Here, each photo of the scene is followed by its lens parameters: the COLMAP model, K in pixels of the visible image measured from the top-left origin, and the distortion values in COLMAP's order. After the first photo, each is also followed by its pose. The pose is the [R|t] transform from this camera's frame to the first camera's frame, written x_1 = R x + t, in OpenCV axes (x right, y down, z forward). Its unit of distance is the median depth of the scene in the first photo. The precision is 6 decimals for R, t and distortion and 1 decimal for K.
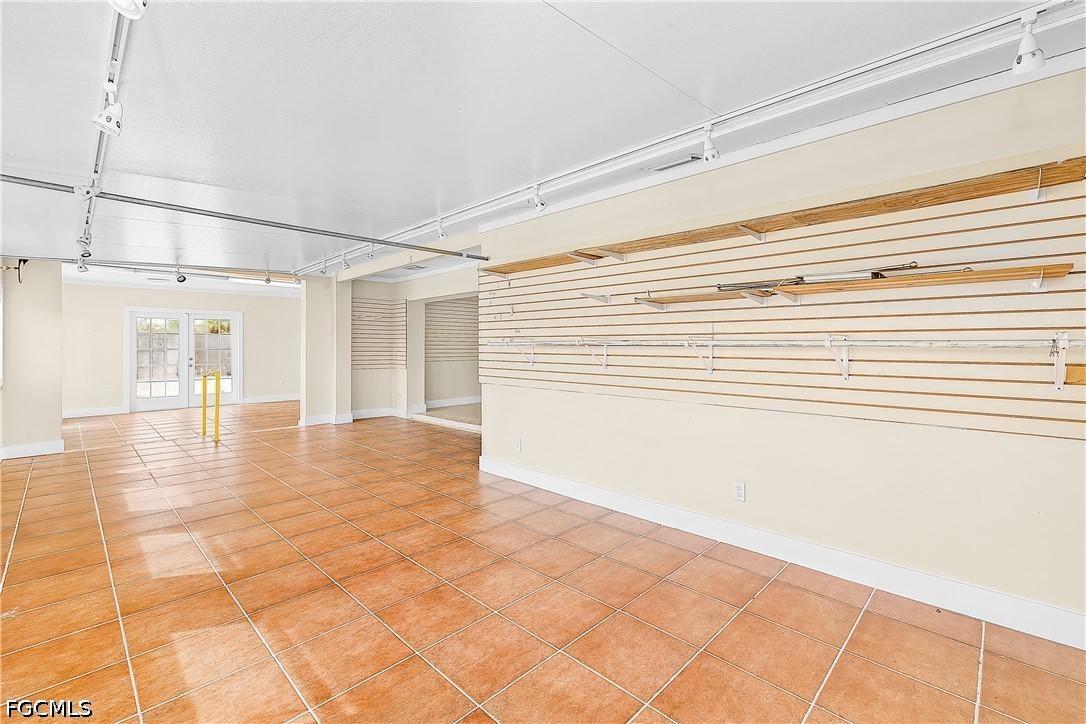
lens RADIAL K [[463.3, 0, 549.8], [0, 463.3, 355.0], [0, 0, 1]] dist [0.000566, 0.000253]
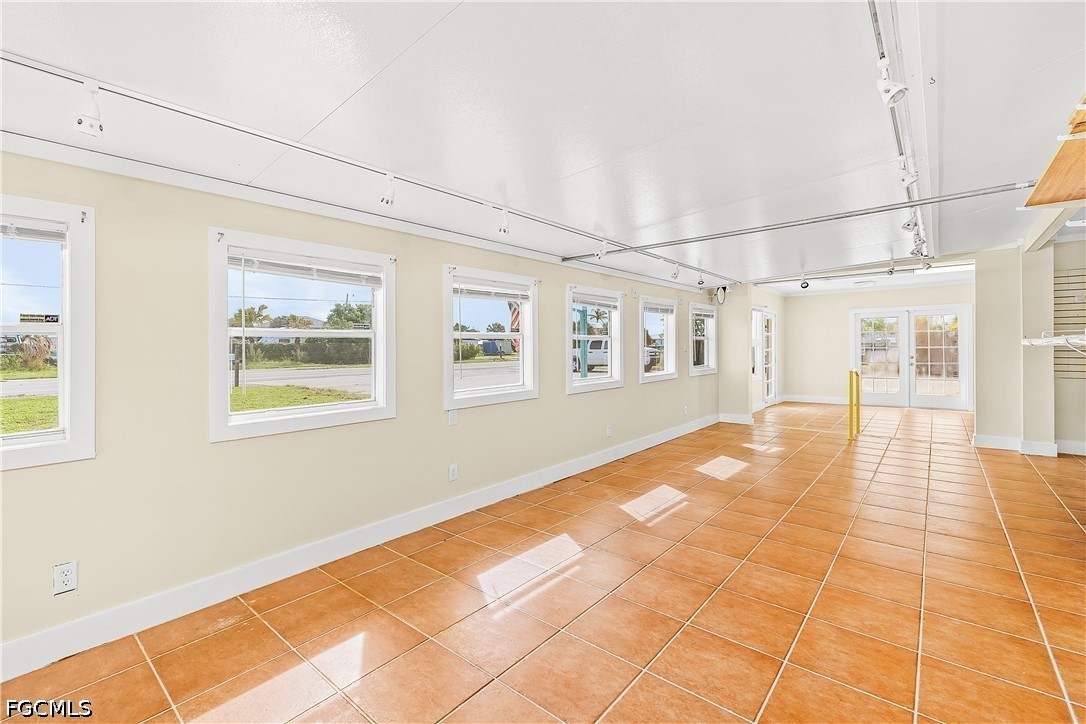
lens RADIAL K [[469.4, 0, 543.9], [0, 469.4, 347.0], [0, 0, 1]] dist [0.002993, 0.000361]
pose [[0.072831, -0.001518, -0.997343, 0.200282], [-0.008367, 0.999963, -0.002133, -0.006085], [0.997309, 0.008500, 0.072816, 0.212413]]
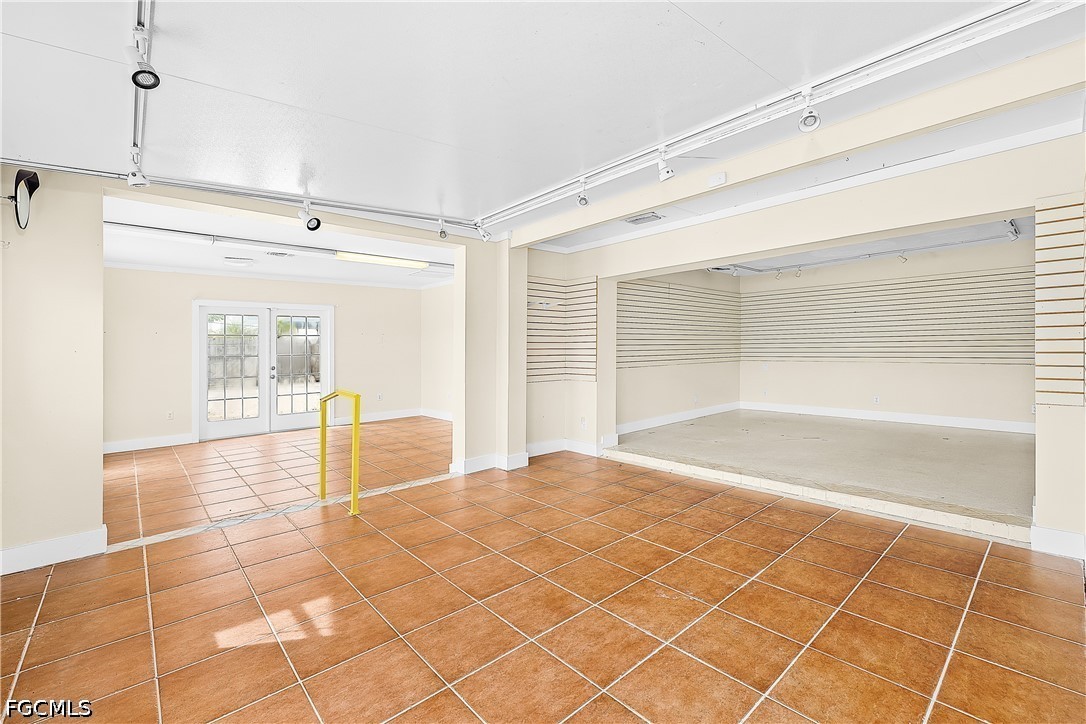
lens RADIAL K [[469.4, 0, 543.9], [0, 469.4, 347.0], [0, 0, 1]] dist [0.002993, 0.000361]
pose [[0.996569, -0.013252, -0.081699, -0.350765], [0.011507, 0.999696, -0.021794, -0.005388], [0.081963, 0.020779, 0.996419, 0.349163]]
